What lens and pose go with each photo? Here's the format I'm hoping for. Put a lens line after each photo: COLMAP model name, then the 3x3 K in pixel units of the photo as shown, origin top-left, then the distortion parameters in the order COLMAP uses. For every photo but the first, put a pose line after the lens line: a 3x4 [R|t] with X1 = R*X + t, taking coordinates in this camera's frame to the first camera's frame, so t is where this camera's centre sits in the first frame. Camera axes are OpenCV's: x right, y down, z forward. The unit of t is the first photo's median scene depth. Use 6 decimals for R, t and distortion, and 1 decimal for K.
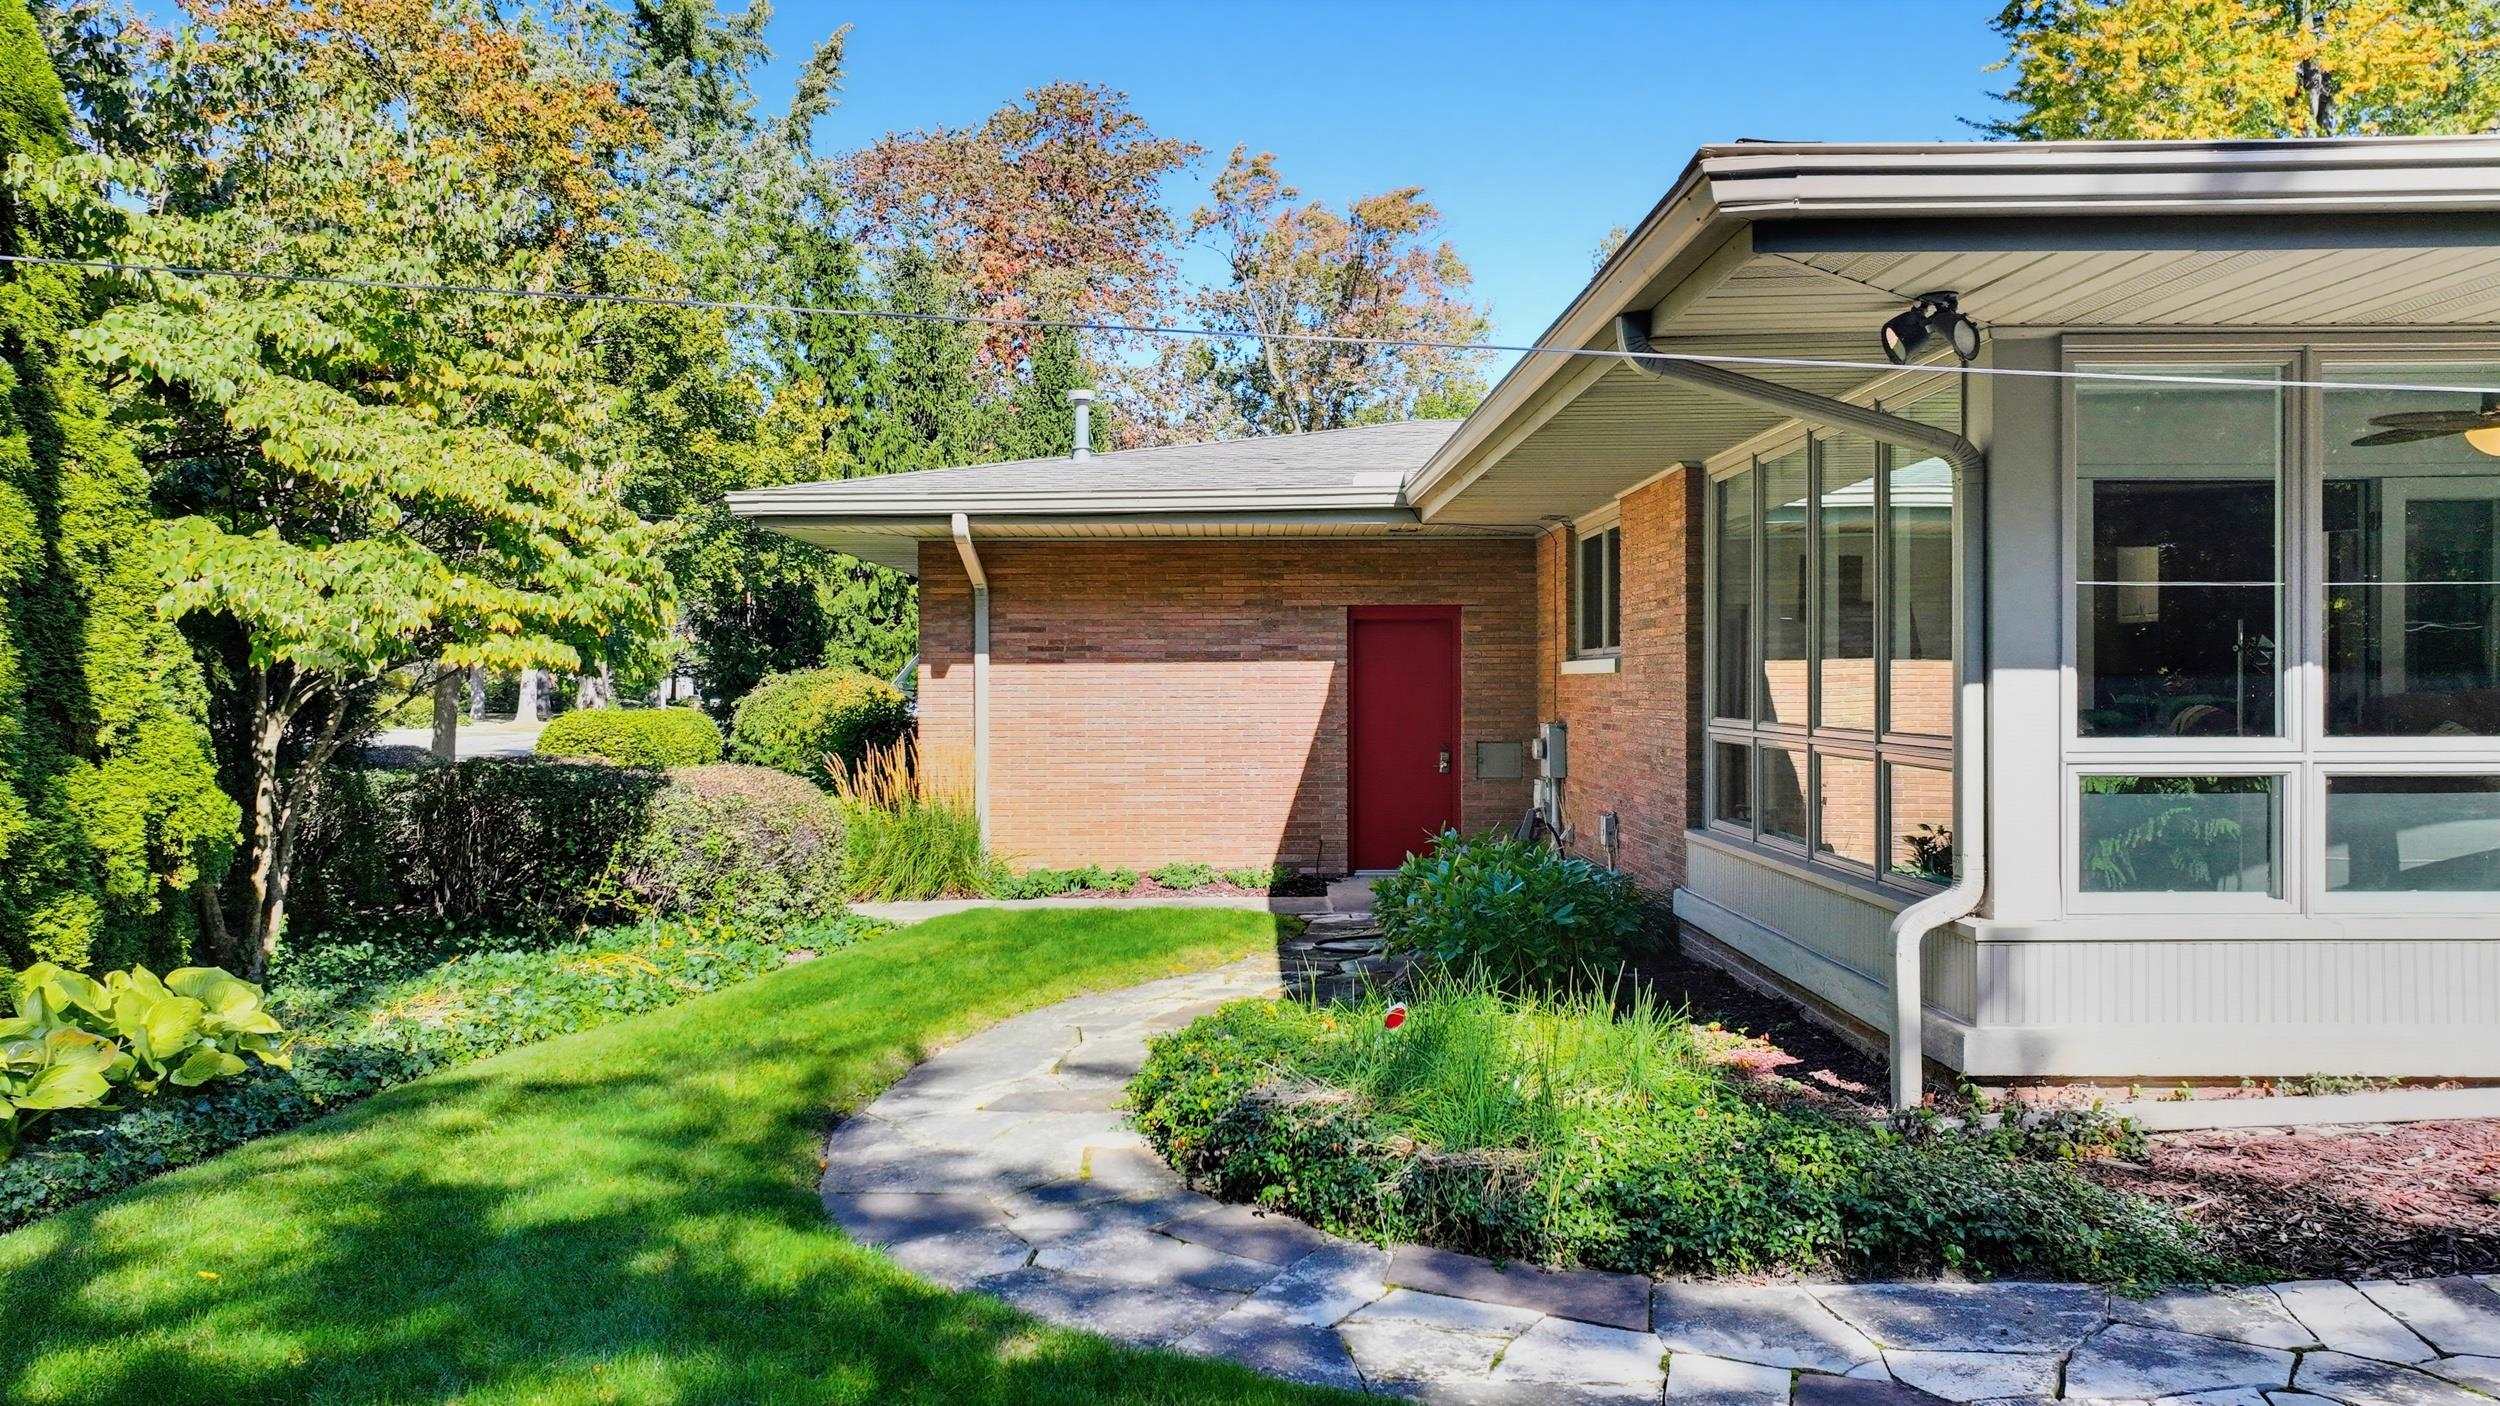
lens RADIAL K [[1752.8, 0, 1251.2], [0, 1752.8, 687.7], [0, 0, 1]] dist [-0.007301, 0.023434]
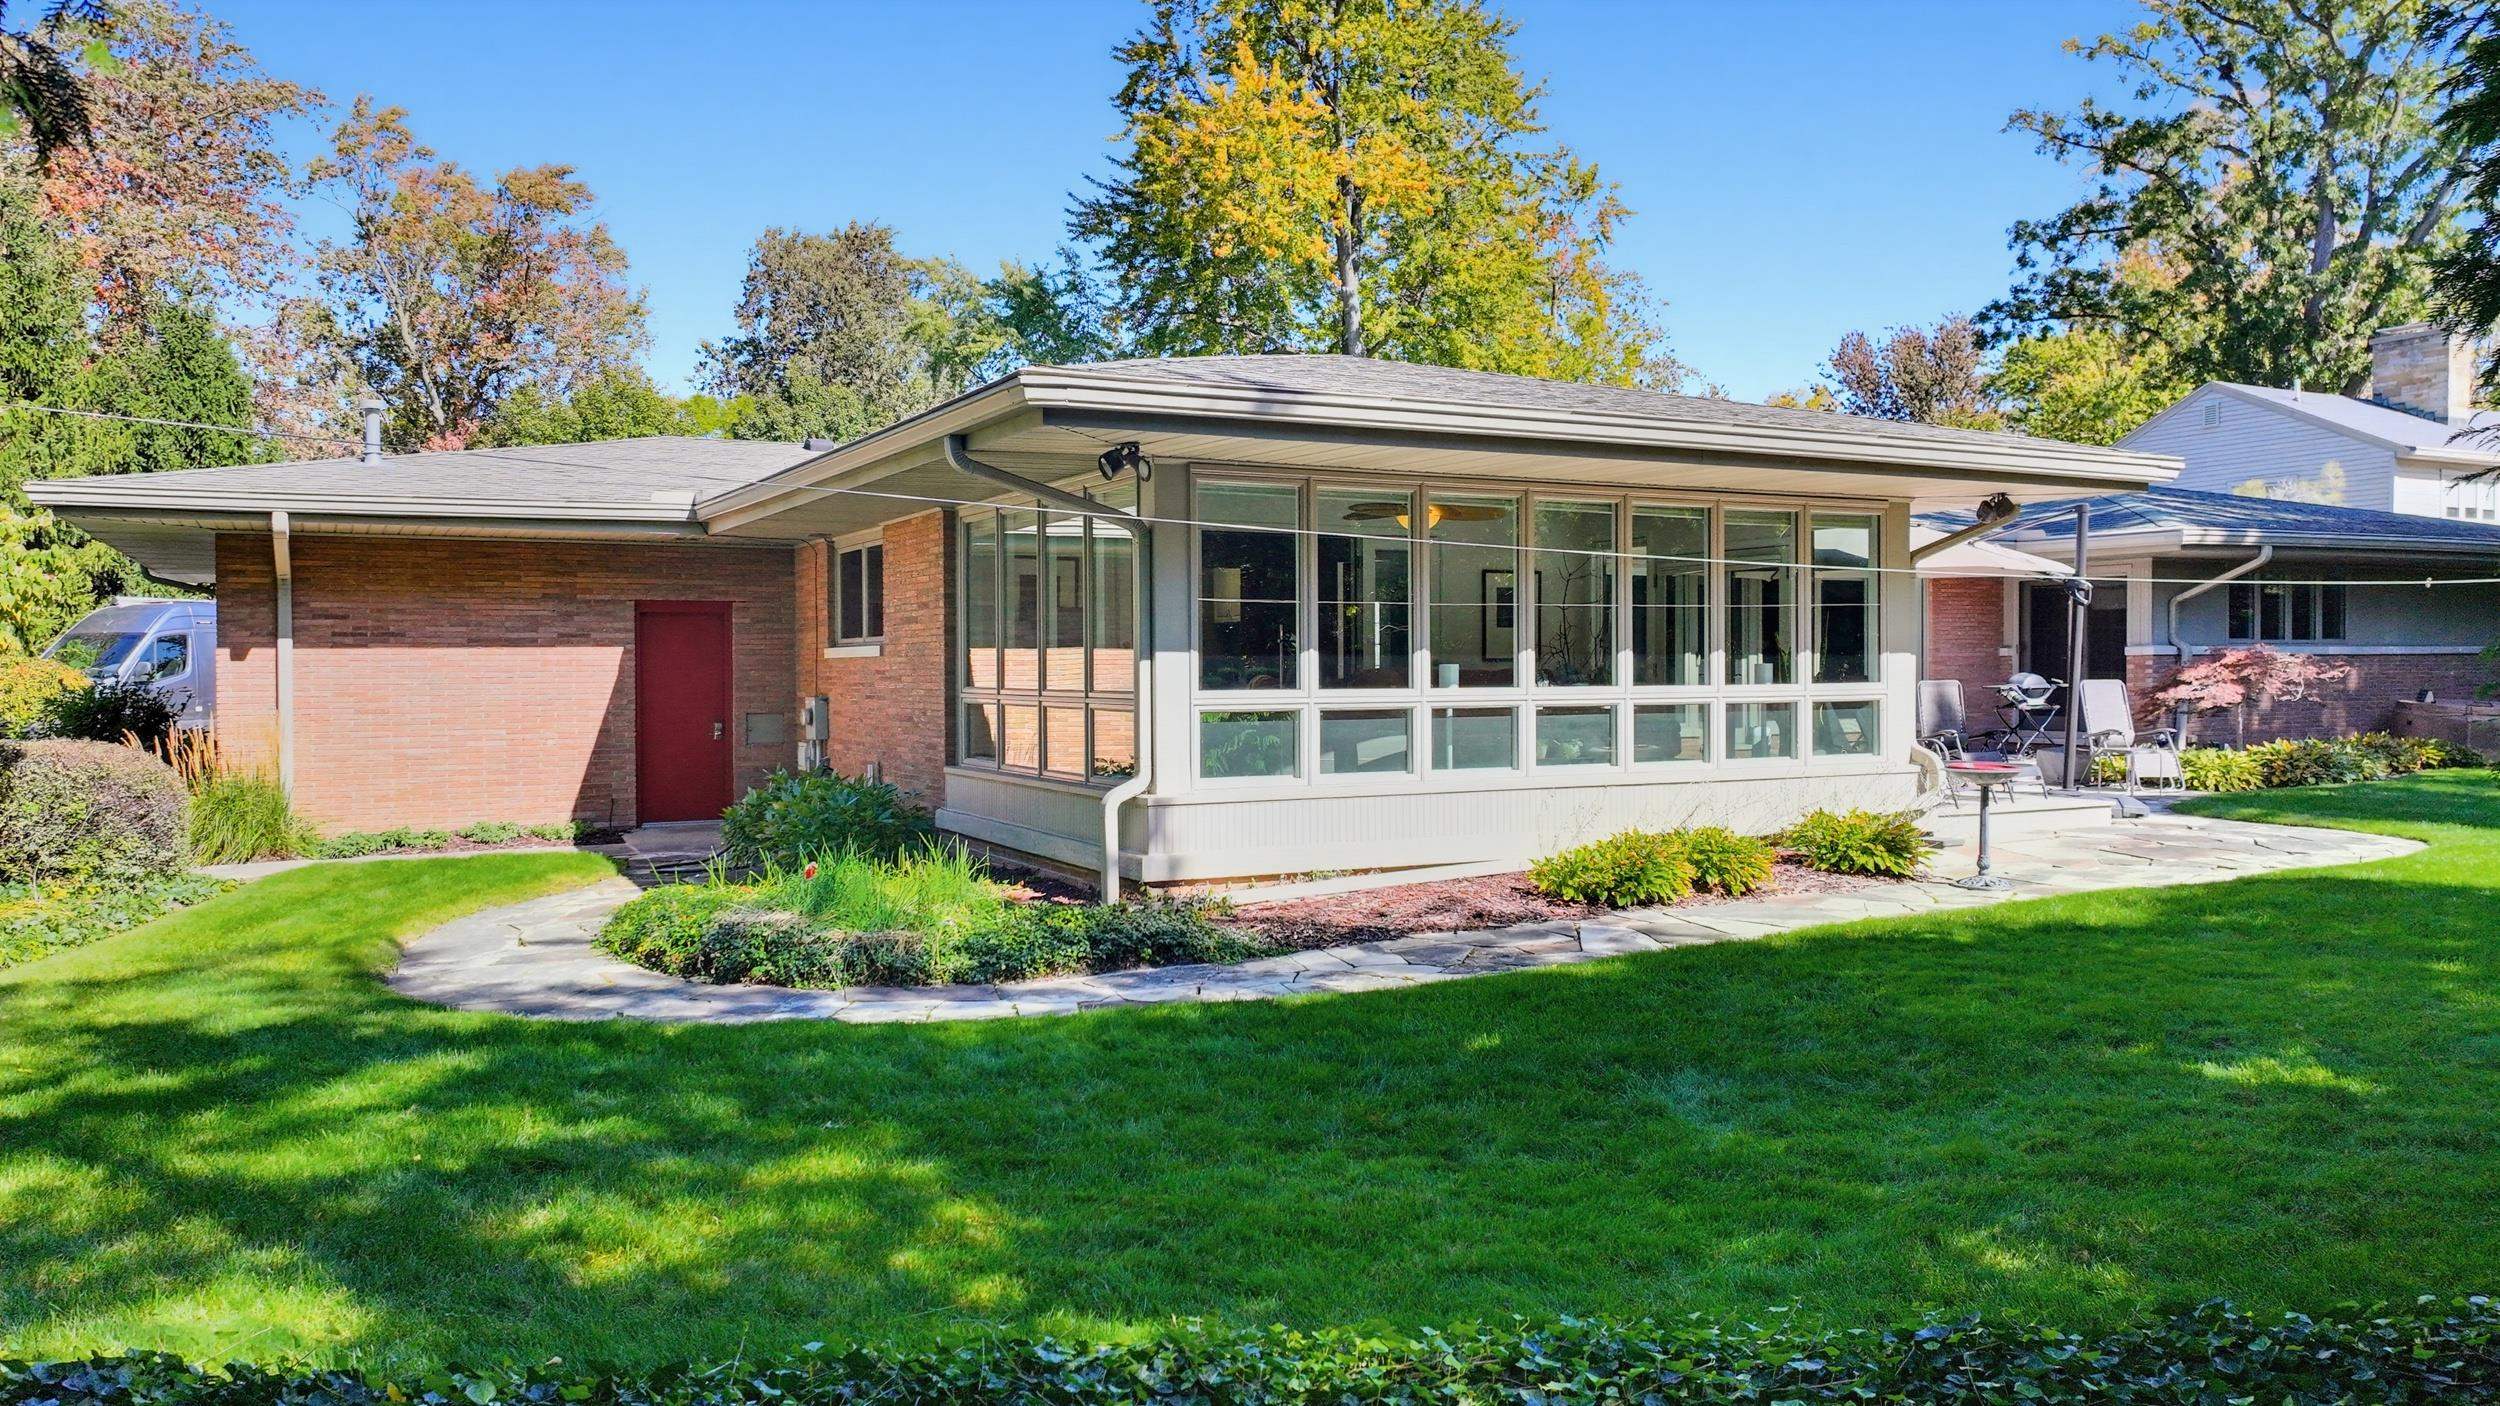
lens RADIAL K [[1752.8, 0, 1237.7], [0, 1752.8, 698.8], [0, 0, 1]] dist [-0.007301, 0.023434]
pose [[0.889379, -0.008338, 0.457094, -0.137740], [0.002813, 0.999915, 0.012767, 0.006443], [-0.457161, -0.010069, 0.889327, -0.269126]]
